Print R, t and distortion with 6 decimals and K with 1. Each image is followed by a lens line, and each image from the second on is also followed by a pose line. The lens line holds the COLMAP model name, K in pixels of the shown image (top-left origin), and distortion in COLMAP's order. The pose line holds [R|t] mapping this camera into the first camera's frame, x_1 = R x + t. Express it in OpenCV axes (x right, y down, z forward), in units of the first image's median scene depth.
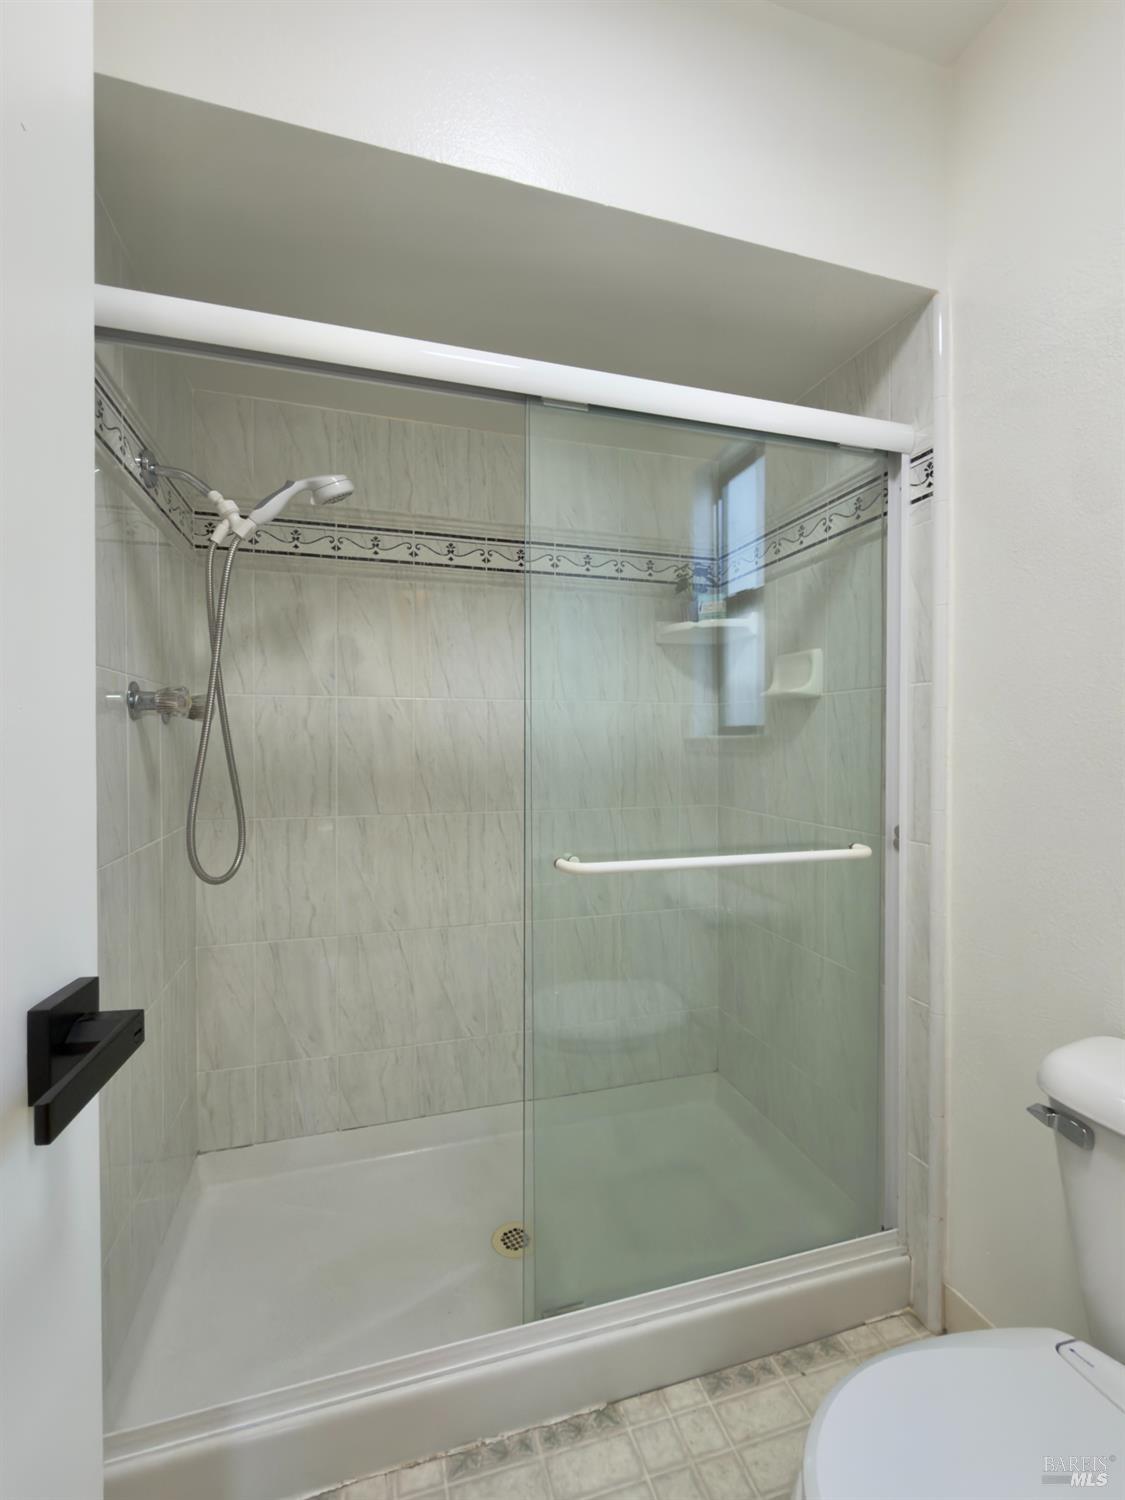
lens RADIAL K [[600.5, 0, 562.4], [0, 600.5, 739.8], [0, 0, 1]] dist [0.001320, -0.000093]
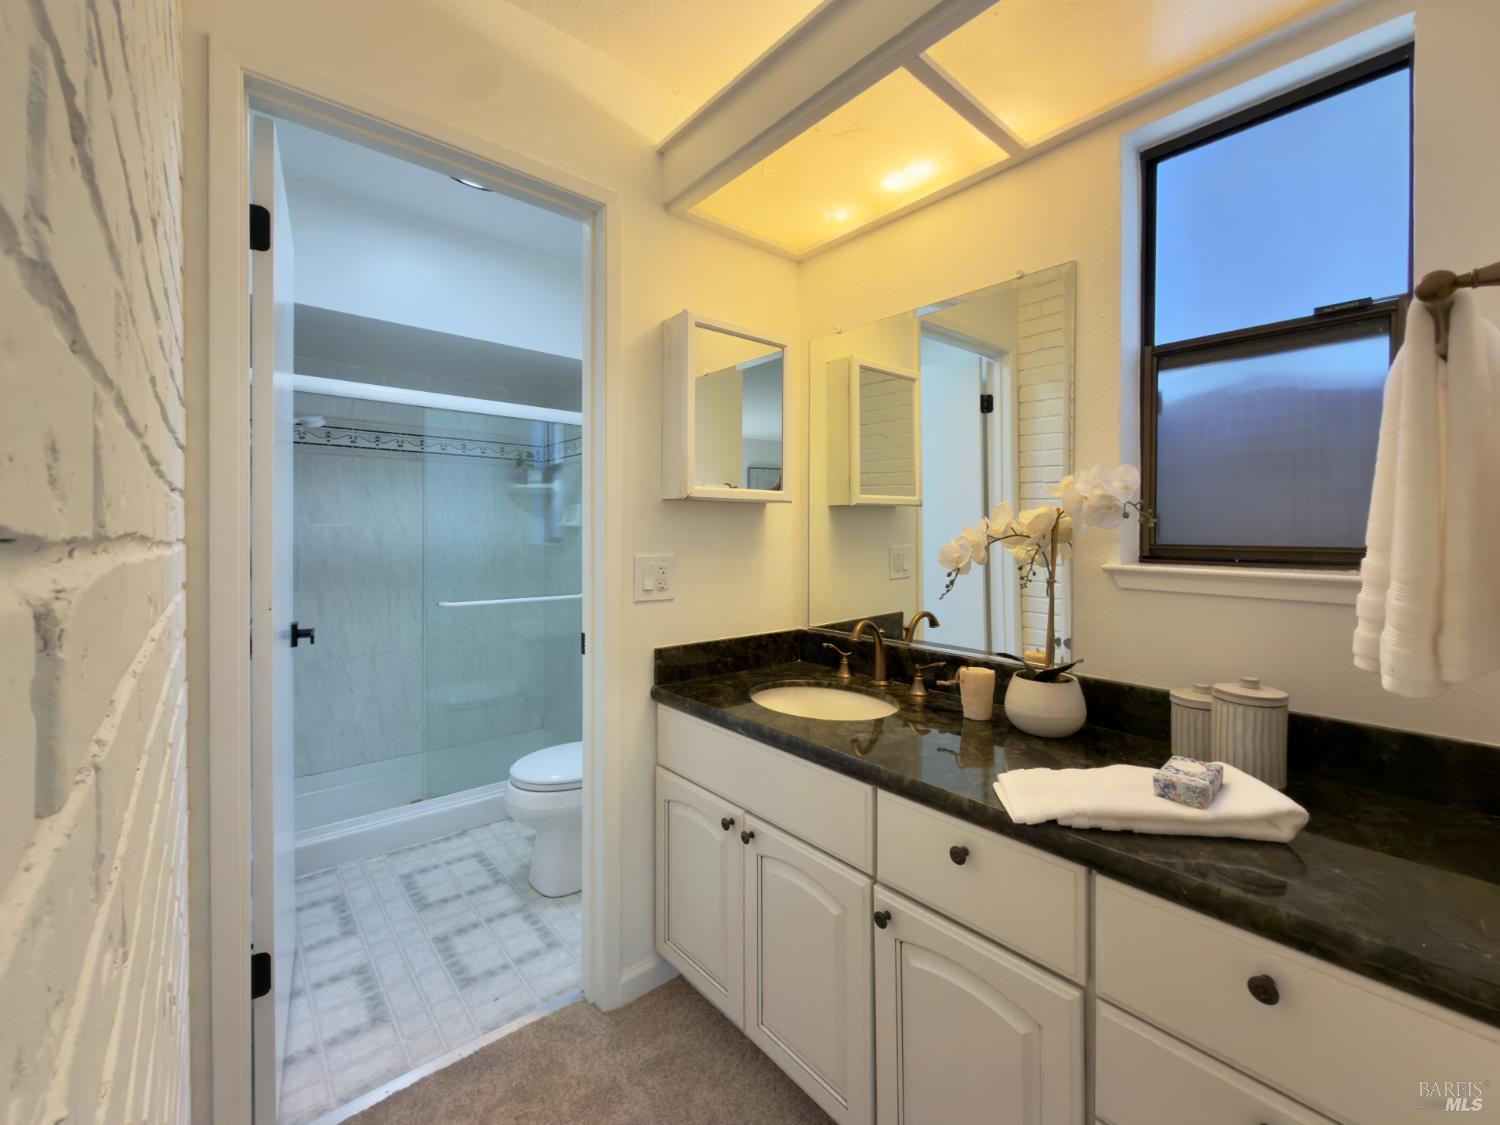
lens RADIAL K [[618.3, 0, 725.0], [0, 618.3, 561.0], [0, 0, 1]] dist [0.000281, -0.000023]
pose [[0.929867, 0.000698, 0.367895, 0.090134], [-0.011704, 0.999548, 0.027685, -0.018512], [-0.367709, -0.030049, 0.929455, -1.022289]]
